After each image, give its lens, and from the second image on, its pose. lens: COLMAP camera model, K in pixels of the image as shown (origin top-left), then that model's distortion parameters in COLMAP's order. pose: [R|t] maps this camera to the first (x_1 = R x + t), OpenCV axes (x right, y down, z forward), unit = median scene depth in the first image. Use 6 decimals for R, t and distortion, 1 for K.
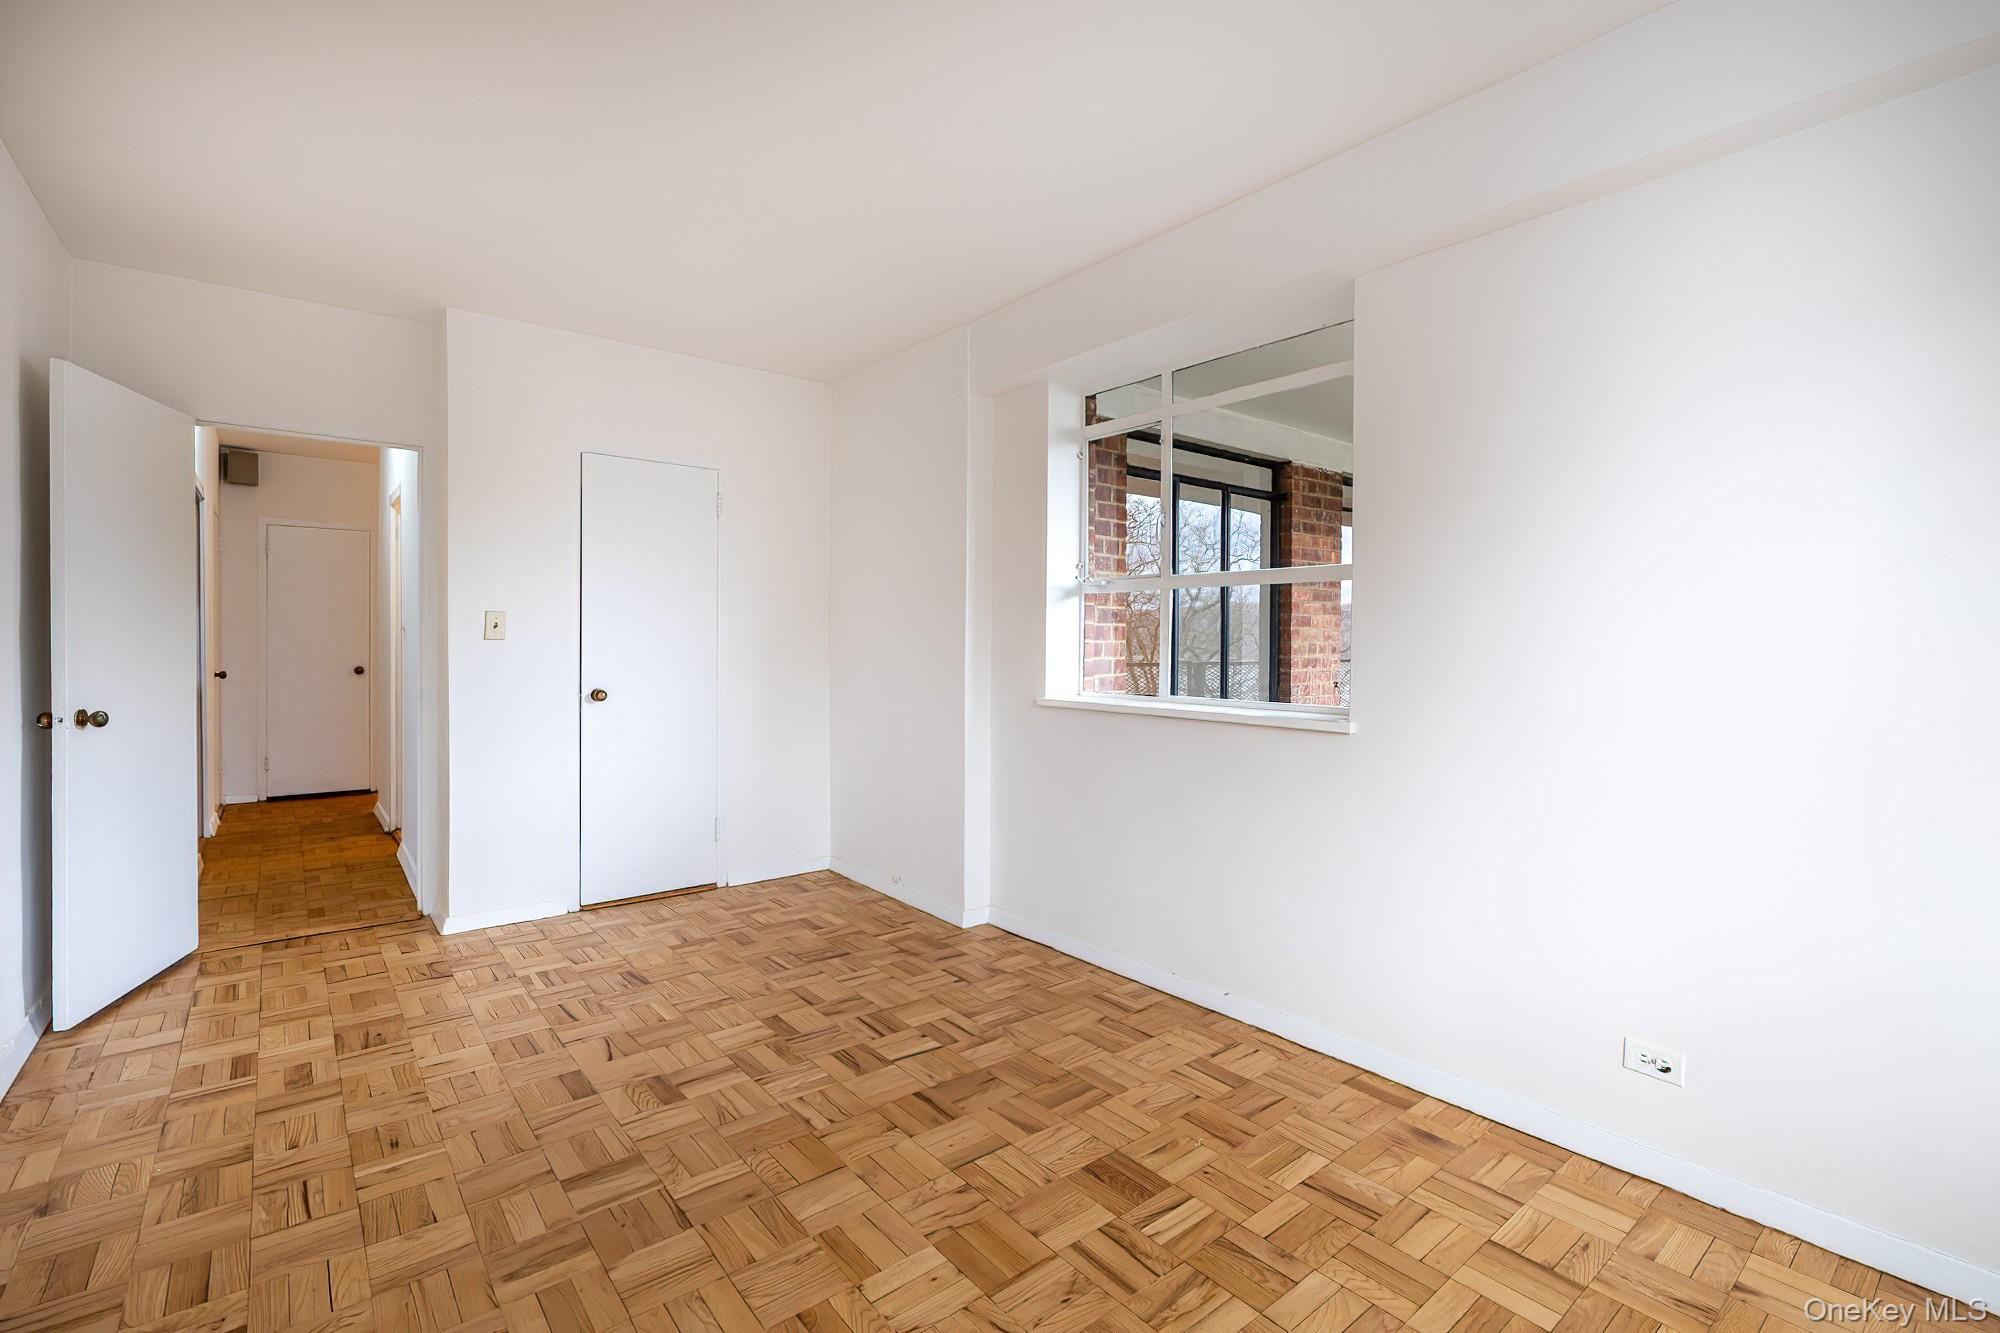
lens RADIAL K [[895.3, 0, 1000.6], [0, 895.3, 657.2], [0, 0, 1]] dist [-0.003408, -0.000214]
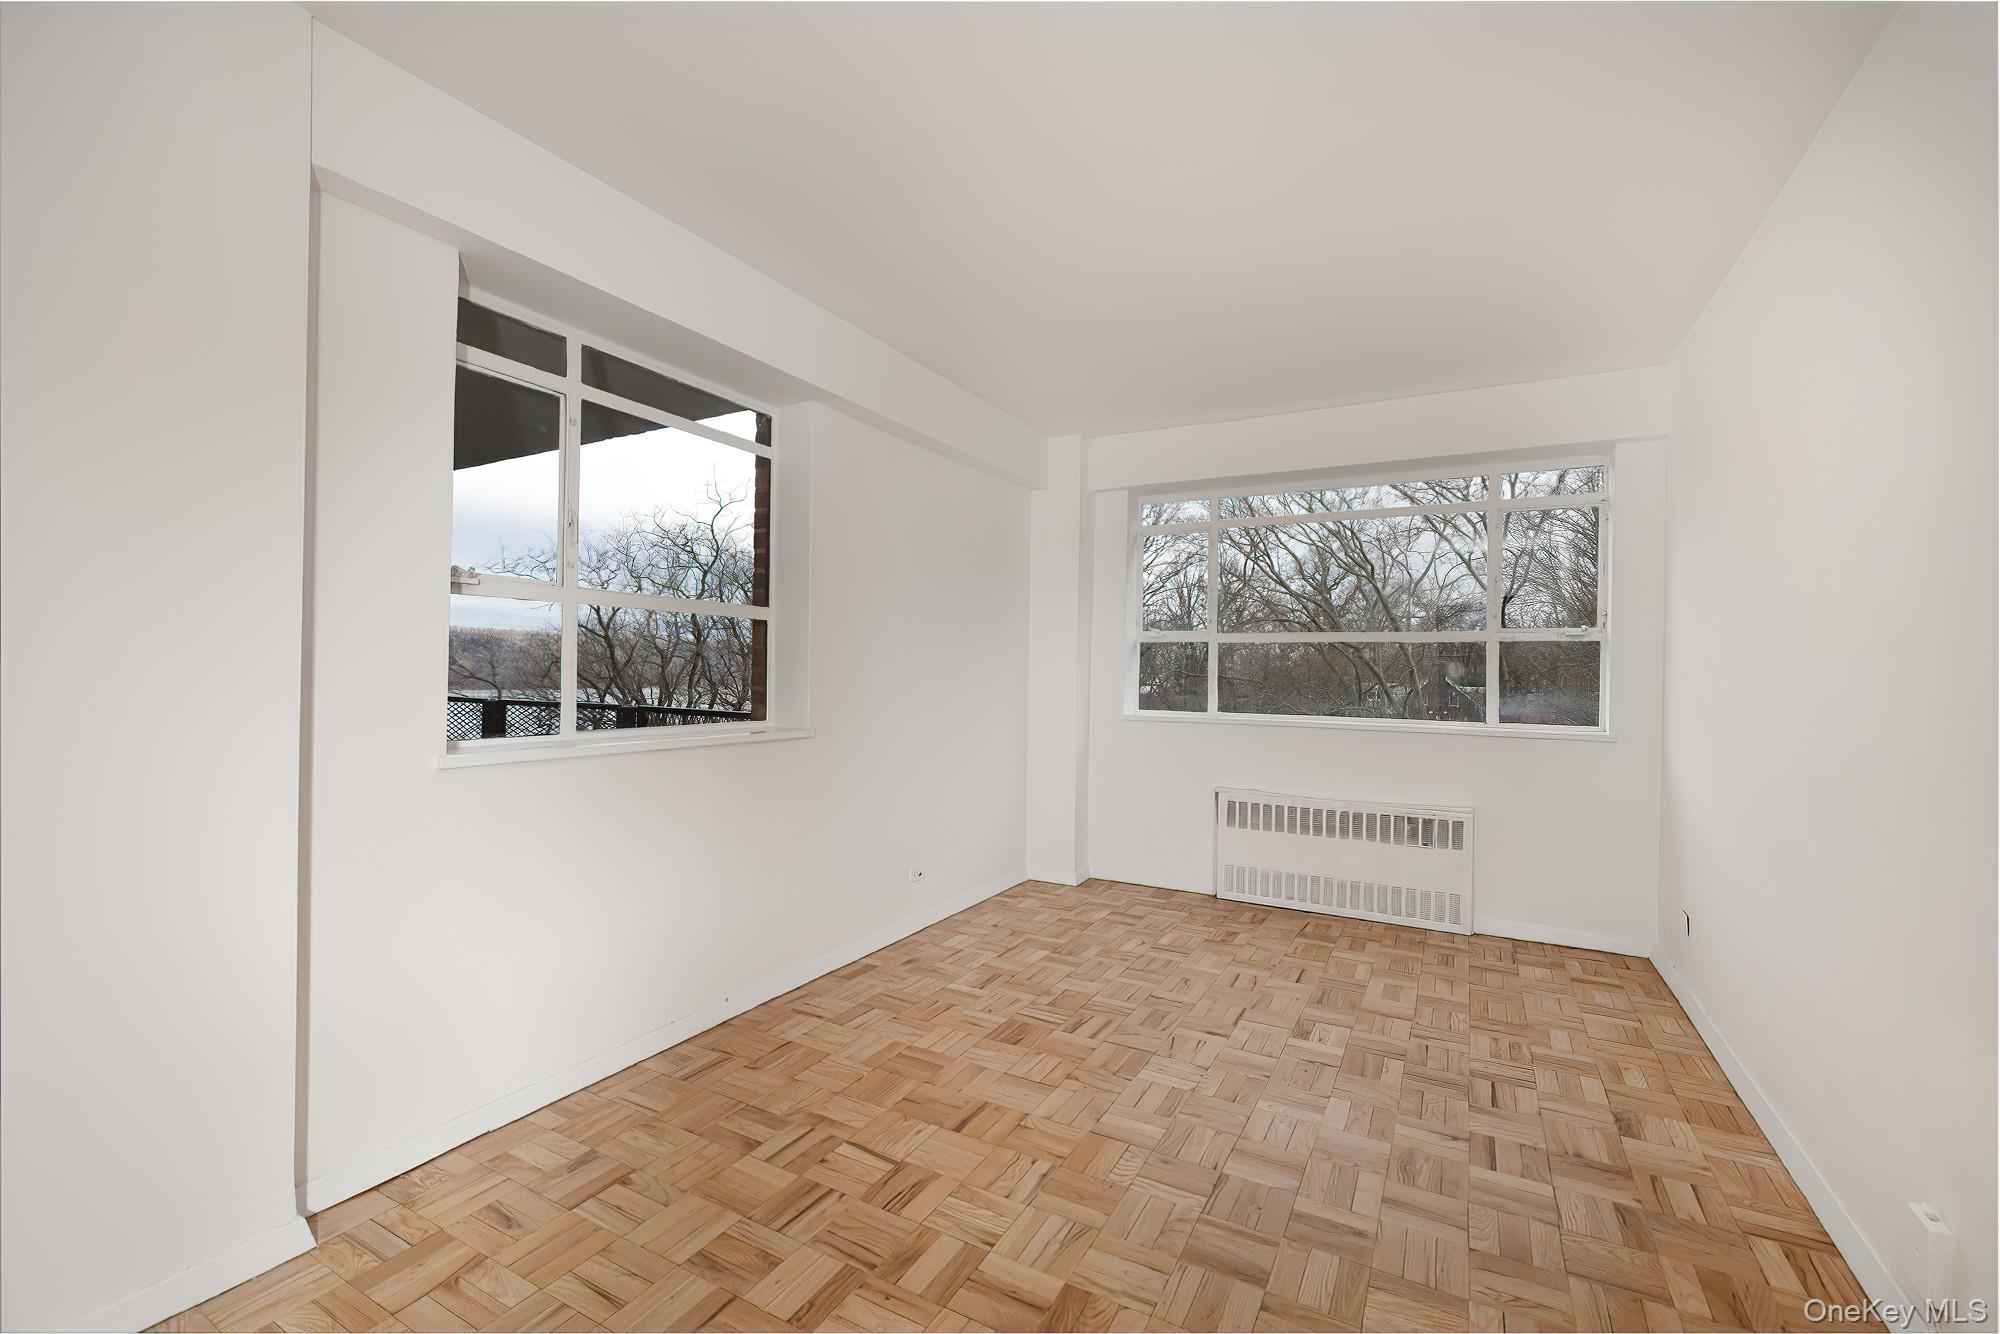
lens RADIAL K [[854.9, 0, 1001.5], [0, 854.9, 687.2], [0, 0, 1]] dist [-0.001094, -0.000417]
pose [[-0.385852, -0.023298, 0.922267, -1.034618], [-0.000567, 0.999687, 0.025017, -0.029551], [-0.922561, 0.009130, -0.385744, 1.393034]]
